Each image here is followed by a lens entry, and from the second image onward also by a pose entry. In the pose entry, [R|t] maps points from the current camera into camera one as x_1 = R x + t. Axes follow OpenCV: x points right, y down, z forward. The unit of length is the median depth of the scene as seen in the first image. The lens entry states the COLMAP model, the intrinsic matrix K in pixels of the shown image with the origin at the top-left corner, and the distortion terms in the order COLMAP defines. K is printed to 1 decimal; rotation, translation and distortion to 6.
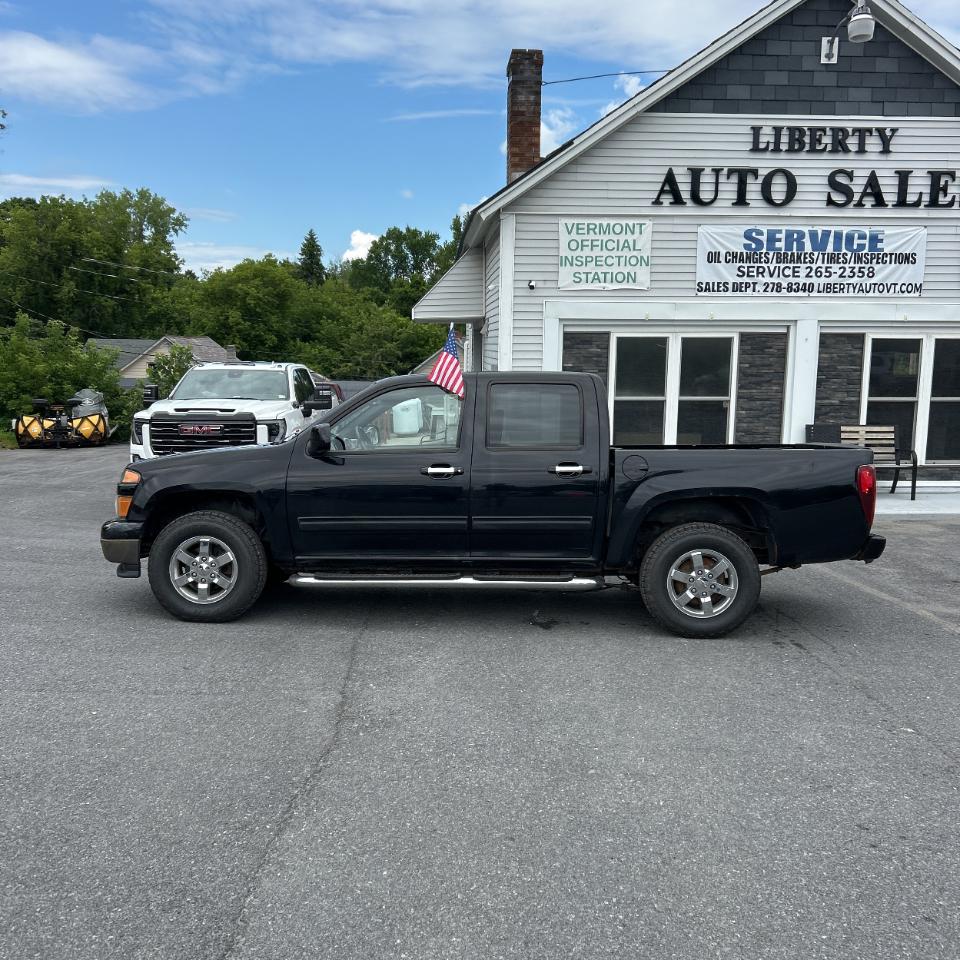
lens RADIAL K [[956.3, 0, 484.1], [0, 956.3, 483.7], [0, 0, 1]] dist [-0.003891, -0.032244]
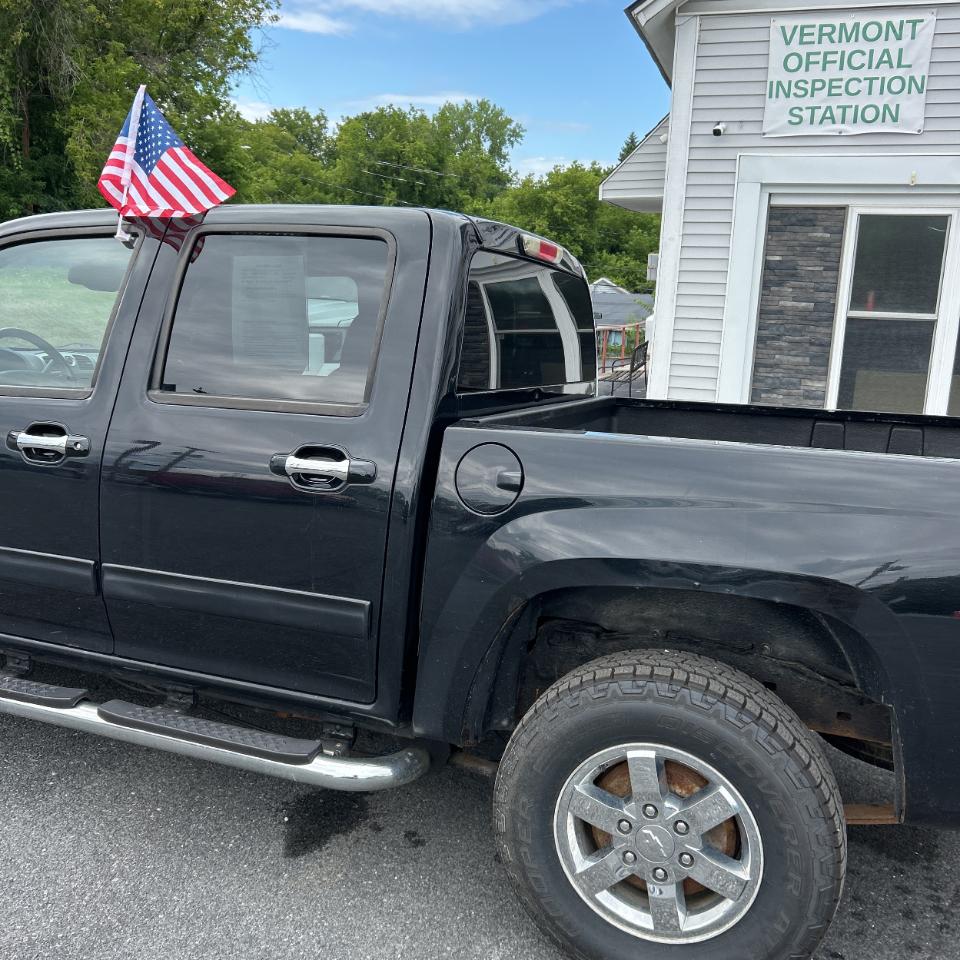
lens RADIAL K [[966.5, 0, 478.8], [0, 966.5, 476.3], [0, 0, 1]] dist [0.004339, -0.004670]
pose [[0.941775, 0.086898, -0.324820, 0.126892], [-0.062273, 0.994392, 0.085474, -0.022281], [0.330426, -0.060270, 0.941906, 0.317387]]
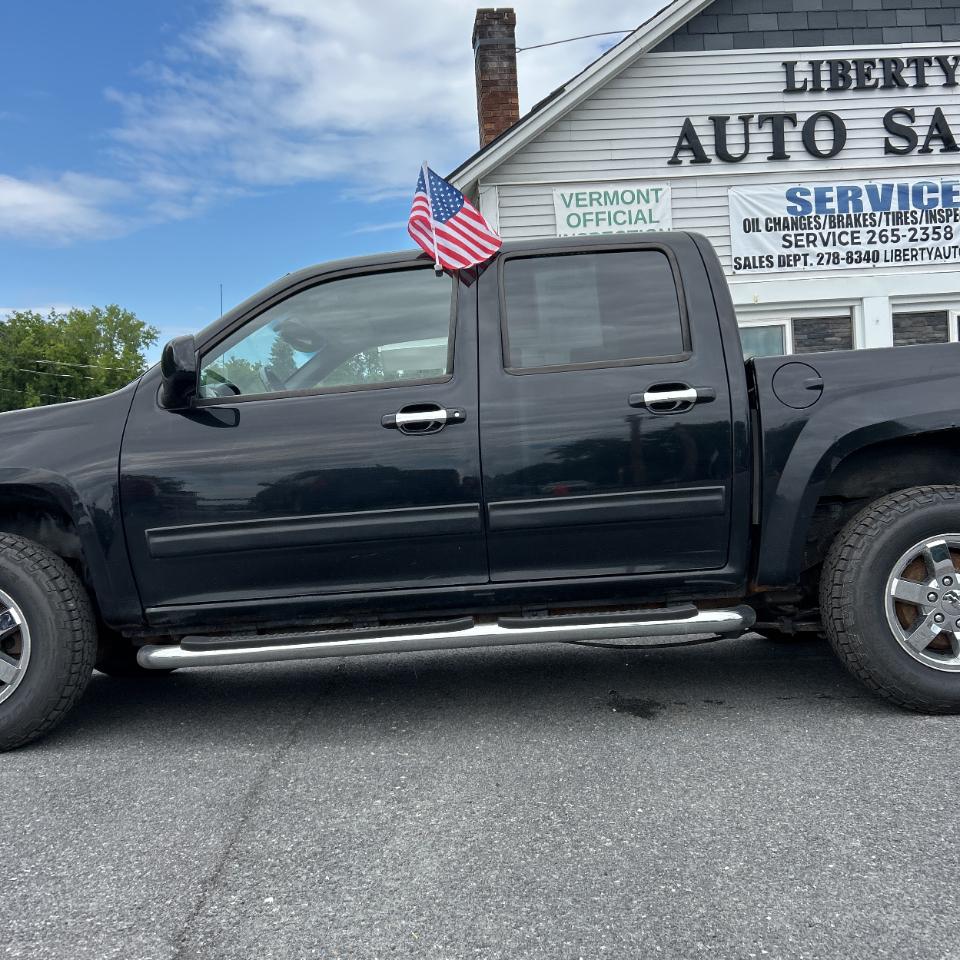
lens RADIAL K [[963.3, 0, 475.3], [0, 963.3, 467.4], [0, 0, 1]] dist [-0.011389, 0.015294]
pose [[0.997480, -0.069748, 0.012985, -0.011742], [0.070766, 0.991188, -0.111974, 0.034427], [-0.005061, 0.112611, 0.993626, 0.232606]]
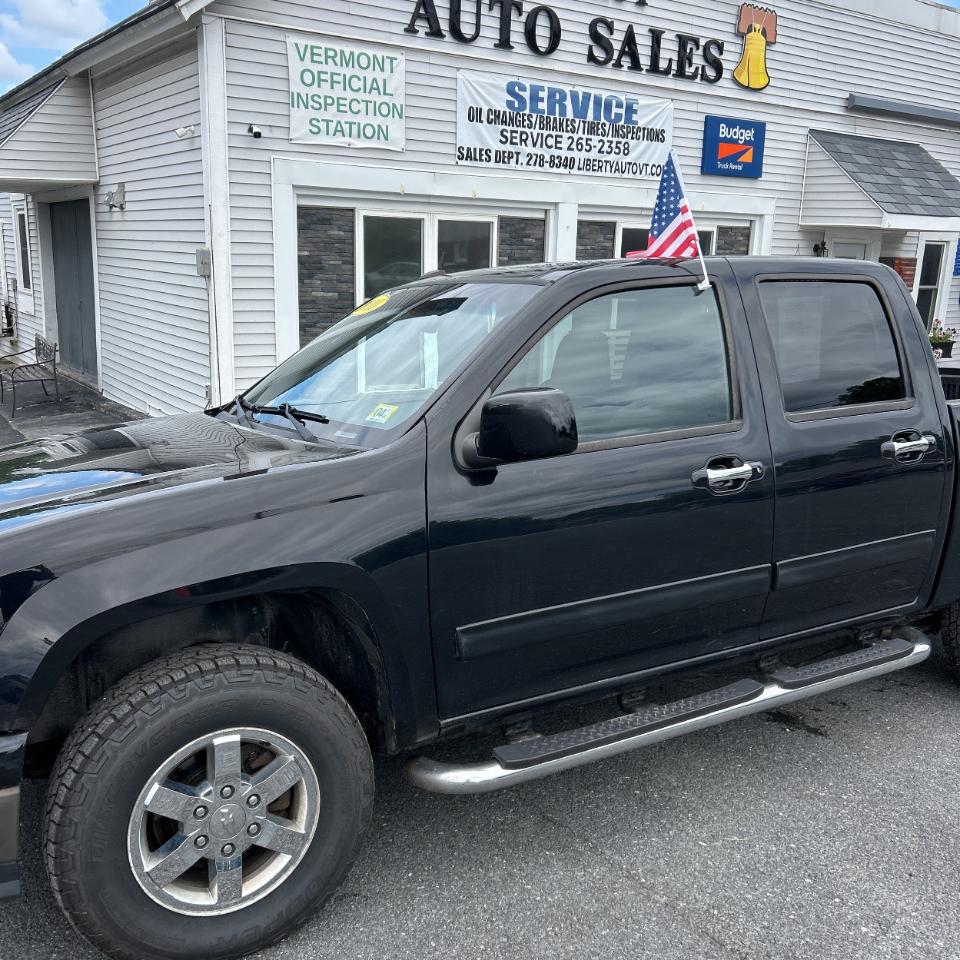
lens RADIAL K [[954.7, 0, 480.1], [0, 954.7, 469.2], [0, 0, 1]] dist [0.087783, -0.230338]
pose [[0.853433, -0.099625, 0.511593, -0.183074], [0.052413, 0.992991, 0.105935, -0.034126], [-0.518561, -0.063594, 0.852672, 0.315634]]
